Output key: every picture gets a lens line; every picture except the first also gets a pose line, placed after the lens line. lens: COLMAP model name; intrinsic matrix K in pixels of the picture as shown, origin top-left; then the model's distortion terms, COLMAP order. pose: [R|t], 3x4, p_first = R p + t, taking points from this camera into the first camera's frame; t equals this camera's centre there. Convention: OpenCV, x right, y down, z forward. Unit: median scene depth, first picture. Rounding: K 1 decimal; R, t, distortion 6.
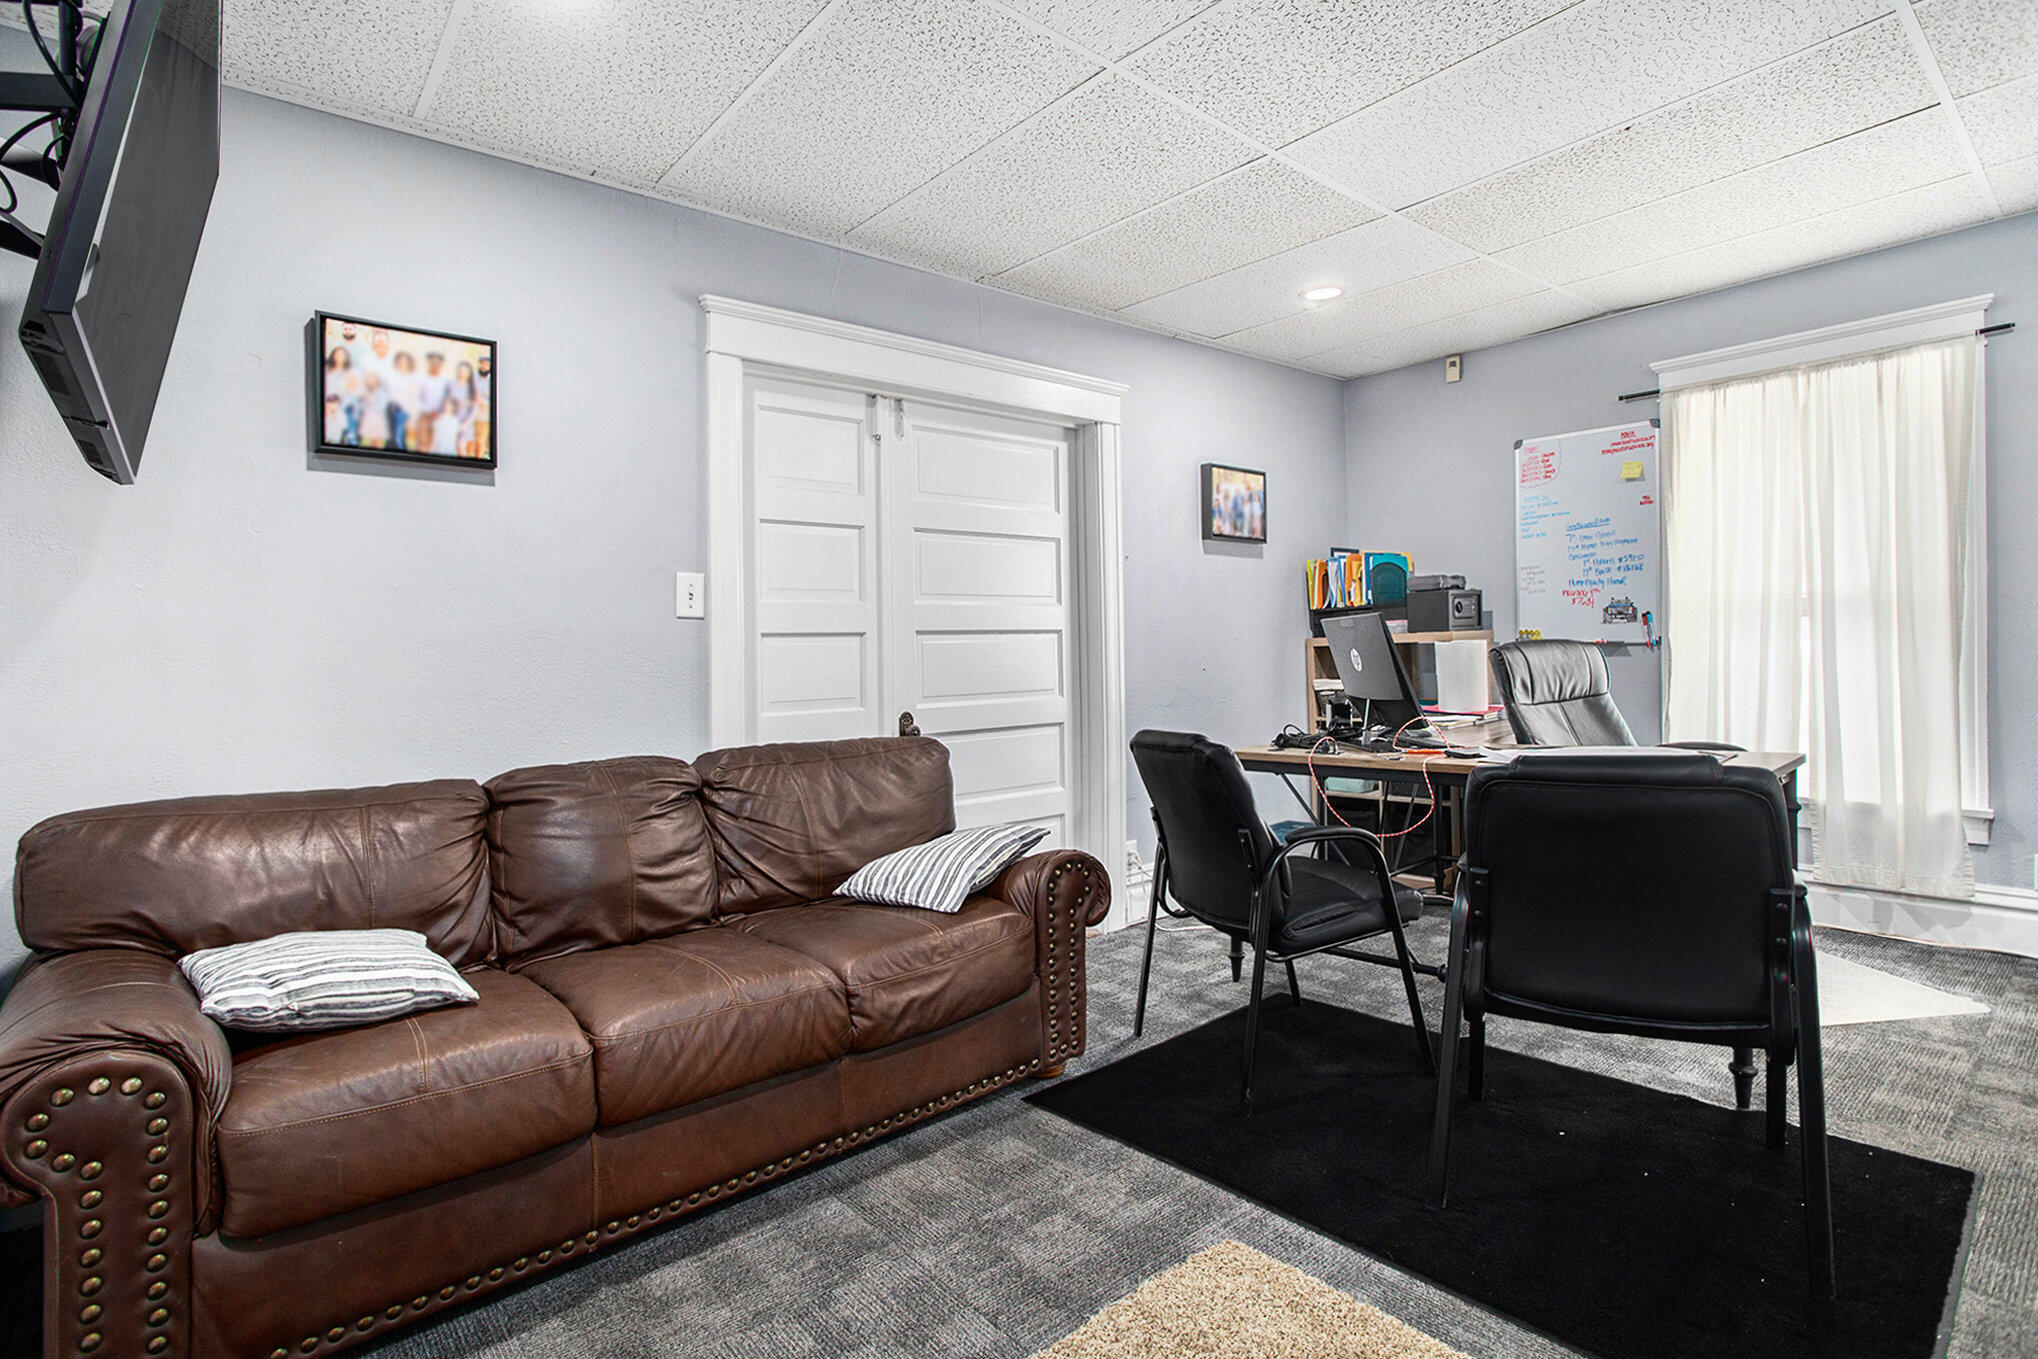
lens RADIAL K [[980.1, 0, 1018.4], [0, 980.1, 665.4], [0, 0, 1]] dist [-0.005115, 0.001415]
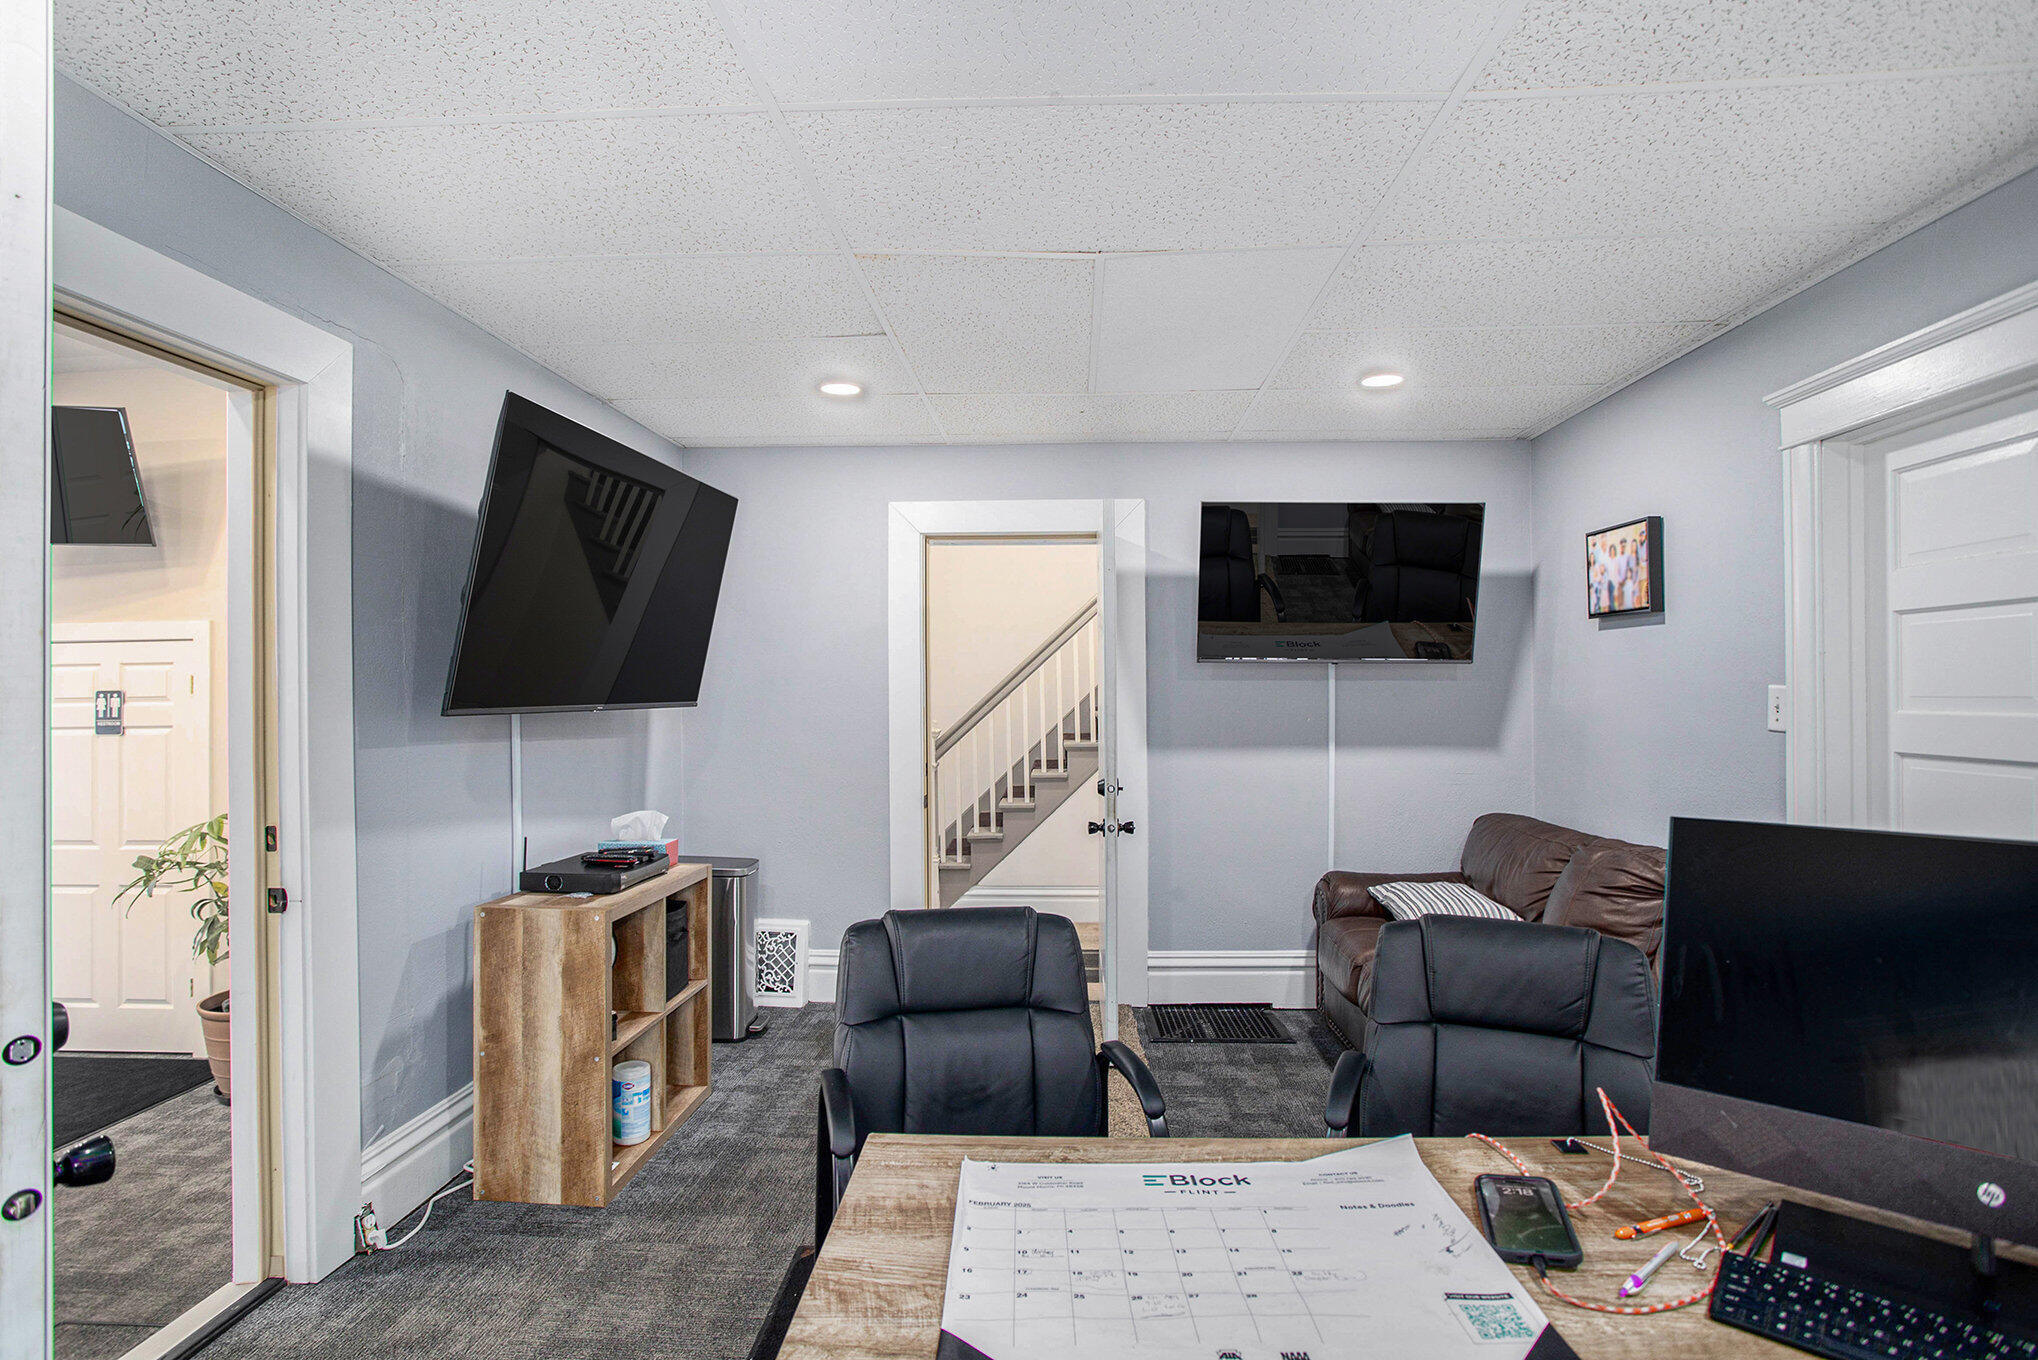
lens RADIAL K [[980.1, 0, 1019.9], [0, 980.1, 678.6], [0, 0, 1]] dist [-0.005115, 0.001415]
pose [[-0.680620, 0.013928, -0.732504, 1.015239], [0.010365, 0.999902, 0.009382, -0.137333], [0.732563, -0.001207, -0.680698, 1.299985]]
